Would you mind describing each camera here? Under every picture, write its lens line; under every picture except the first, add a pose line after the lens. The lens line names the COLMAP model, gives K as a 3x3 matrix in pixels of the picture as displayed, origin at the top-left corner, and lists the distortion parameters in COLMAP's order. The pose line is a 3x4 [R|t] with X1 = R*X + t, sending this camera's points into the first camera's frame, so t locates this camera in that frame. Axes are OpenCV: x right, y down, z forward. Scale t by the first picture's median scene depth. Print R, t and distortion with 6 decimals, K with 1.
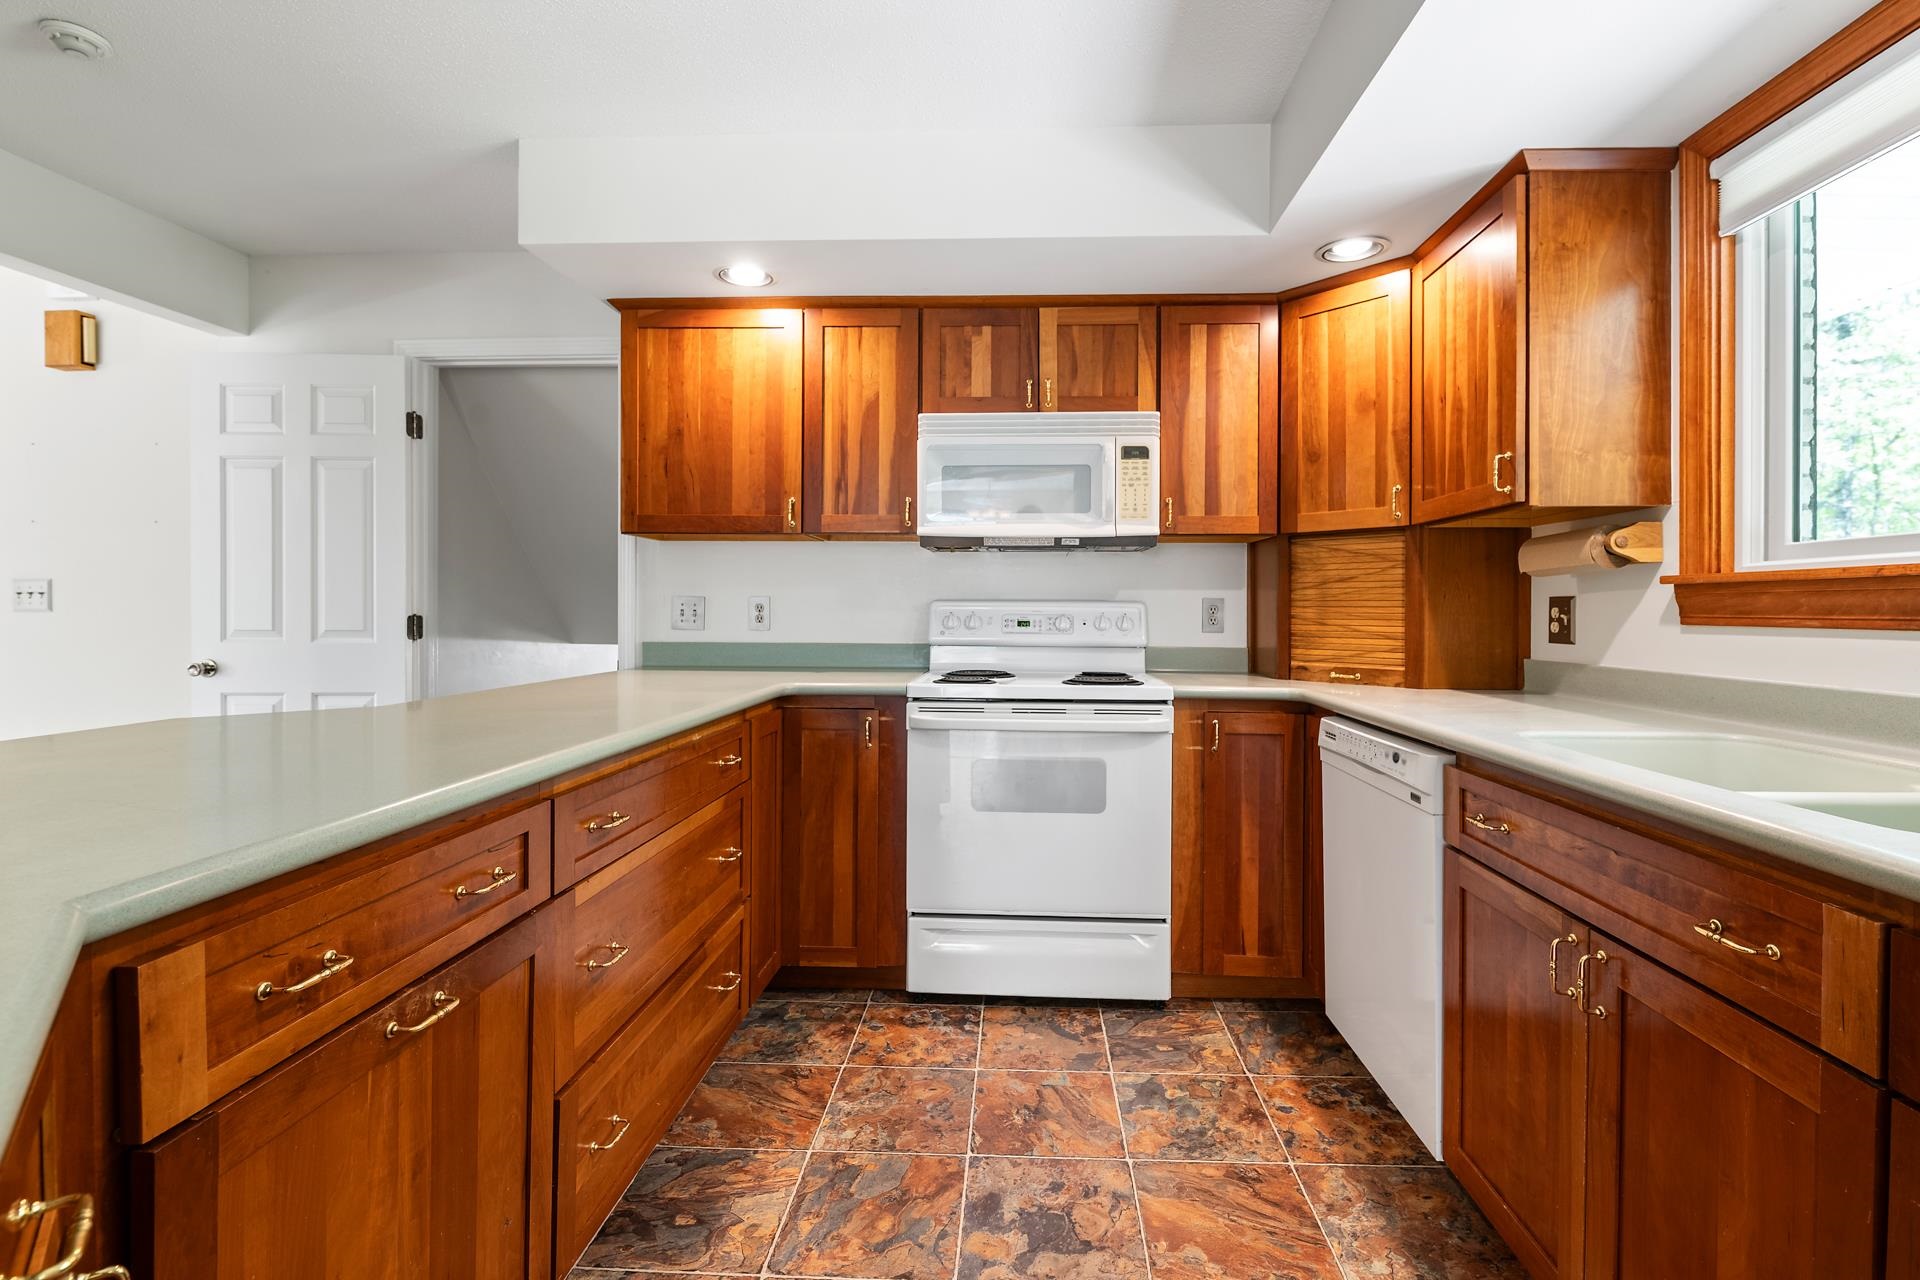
lens RADIAL K [[840.6, 0, 993.1], [0, 840.6, 628.6], [0, 0, 1]] dist [-0.008816, -0.001635]
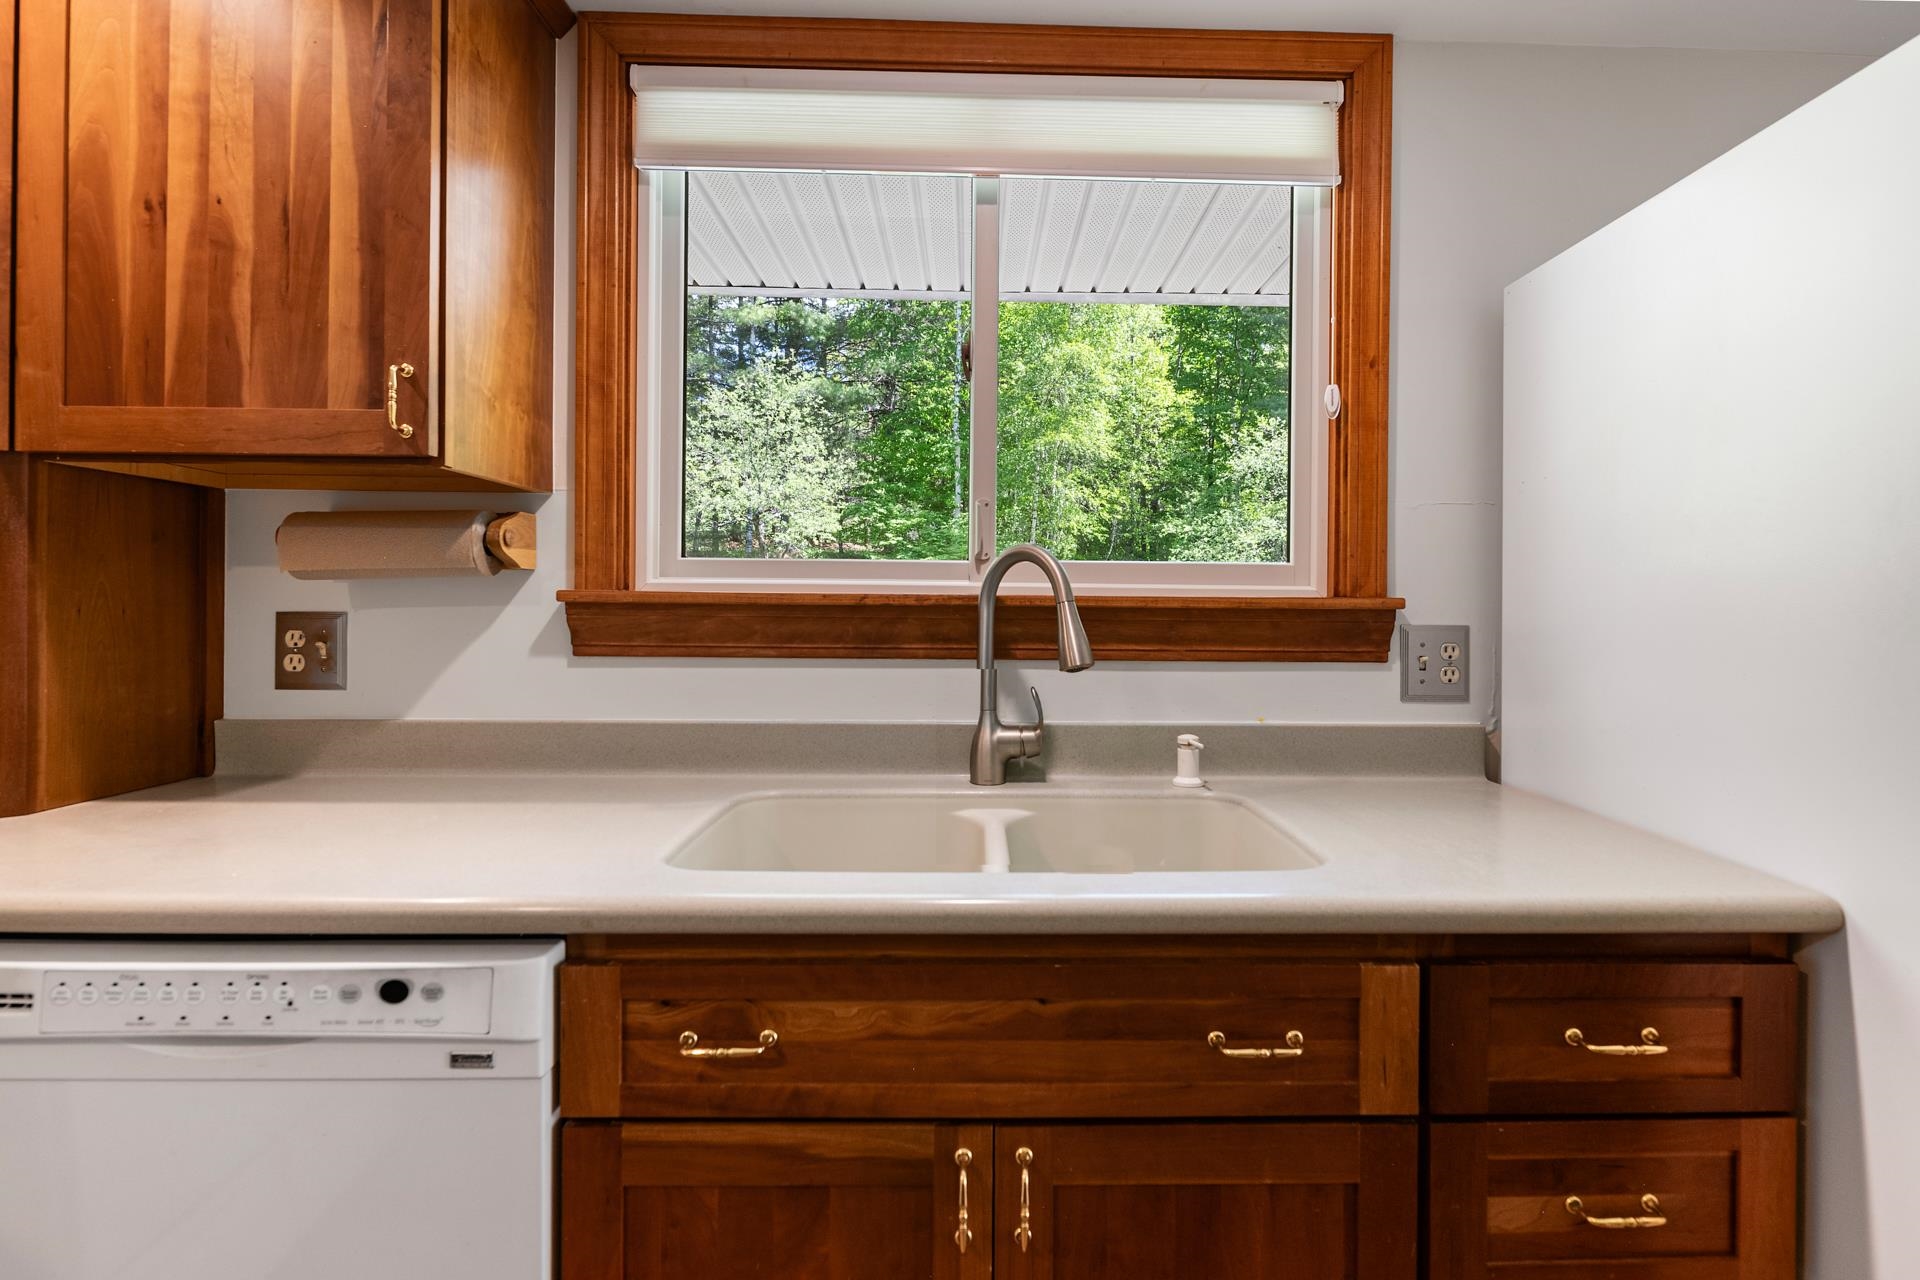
lens RADIAL K [[943.8, 0, 1010.0], [0, 943.8, 601.3], [0, 0, 1]] dist [0.004939, -0.005407]
pose [[-0.060200, 0.000068, 0.998186, -0.029701], [0.013819, 0.999904, 0.000766, -0.033709], [-0.998091, 0.013840, -0.060195, 0.459030]]
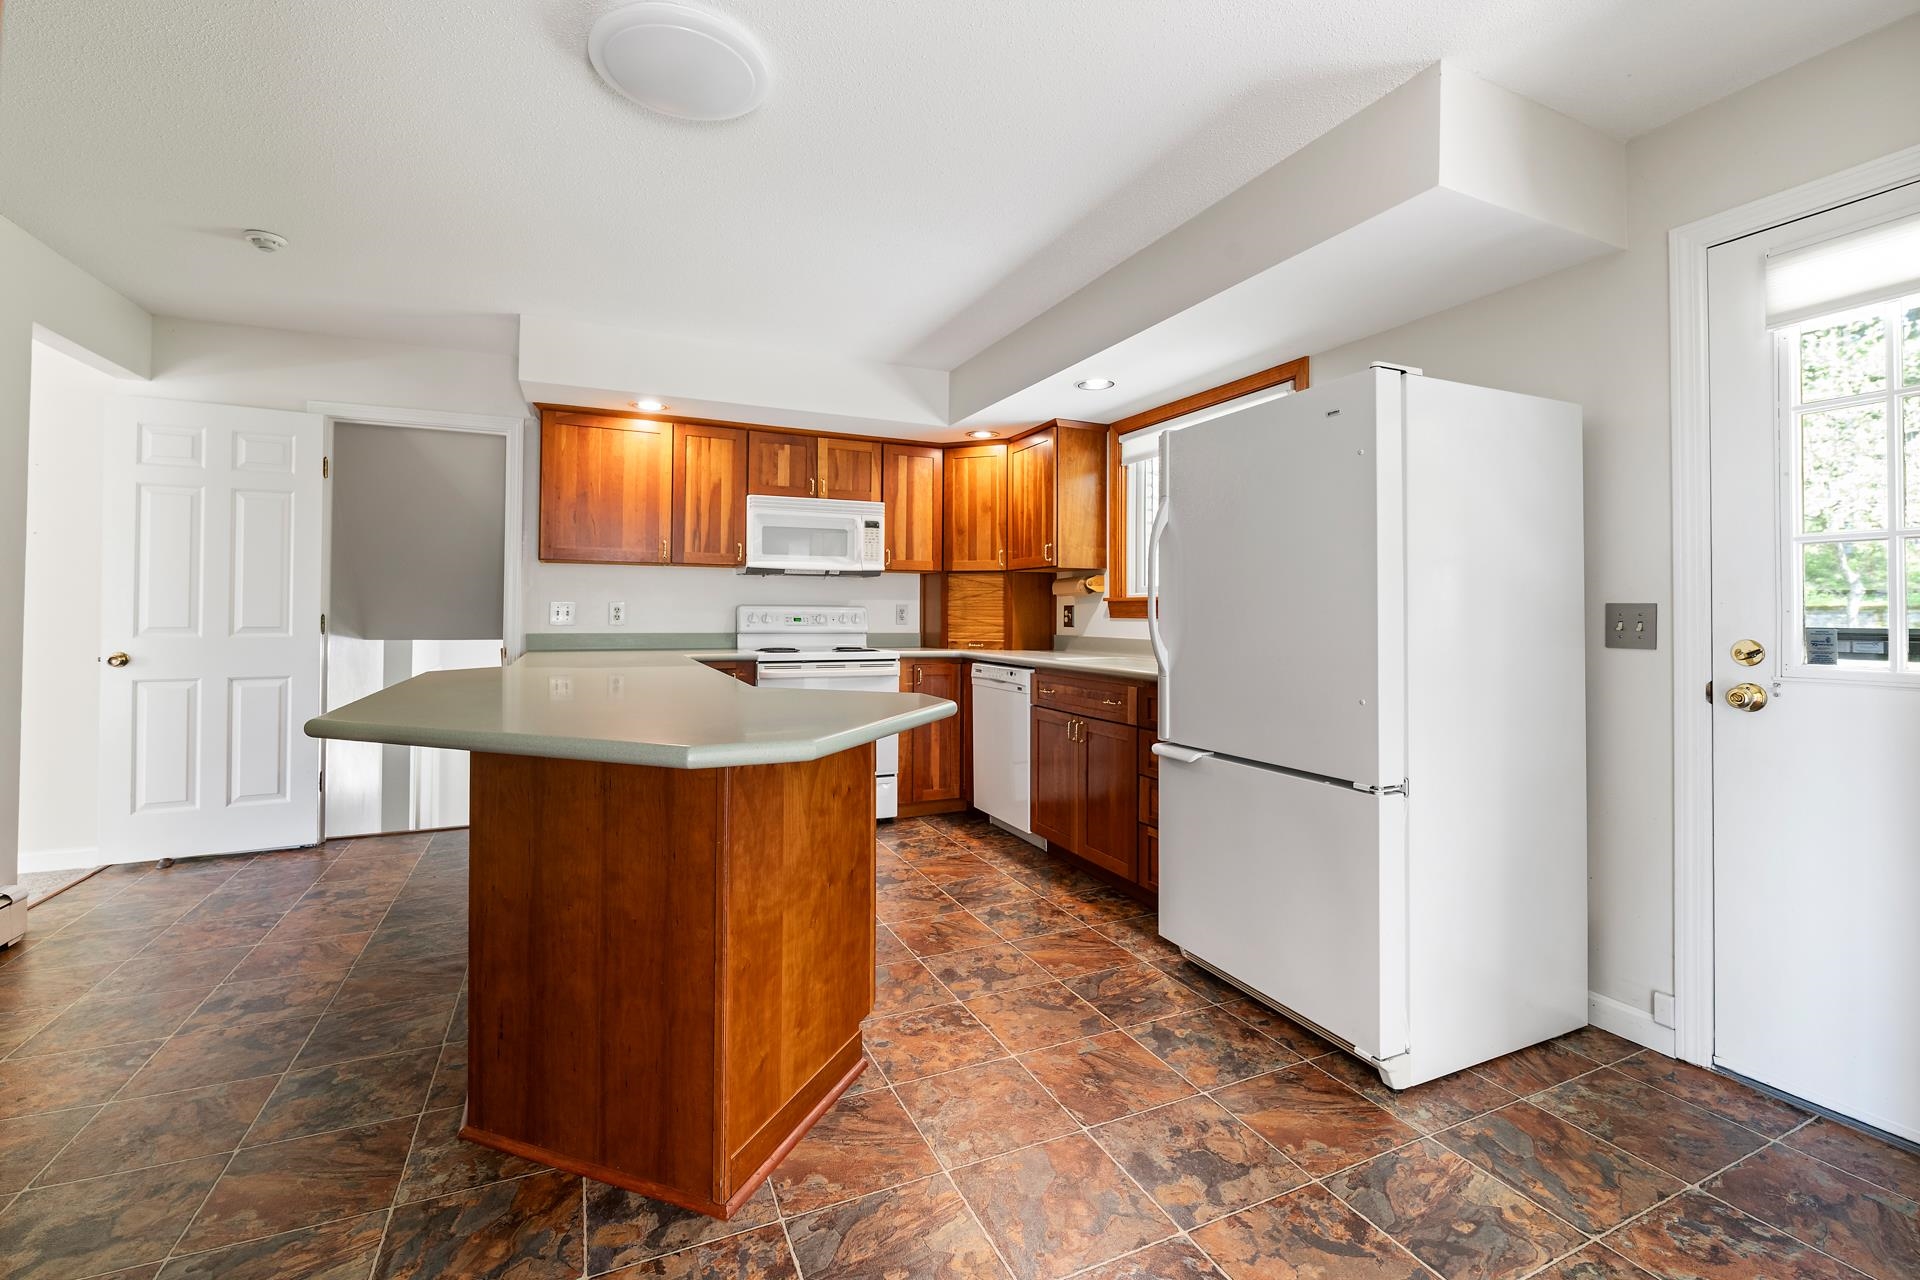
lens RADIAL K [[840.6, 0, 987.7], [0, 840.6, 607.3], [0, 0, 1]] dist [-0.008816, -0.001635]
pose [[0.883758, 0.003396, 0.467932, -0.455857], [0.009107, 0.999659, -0.024455, 0.015378], [-0.467856, 0.025873, 0.883426, -0.709251]]
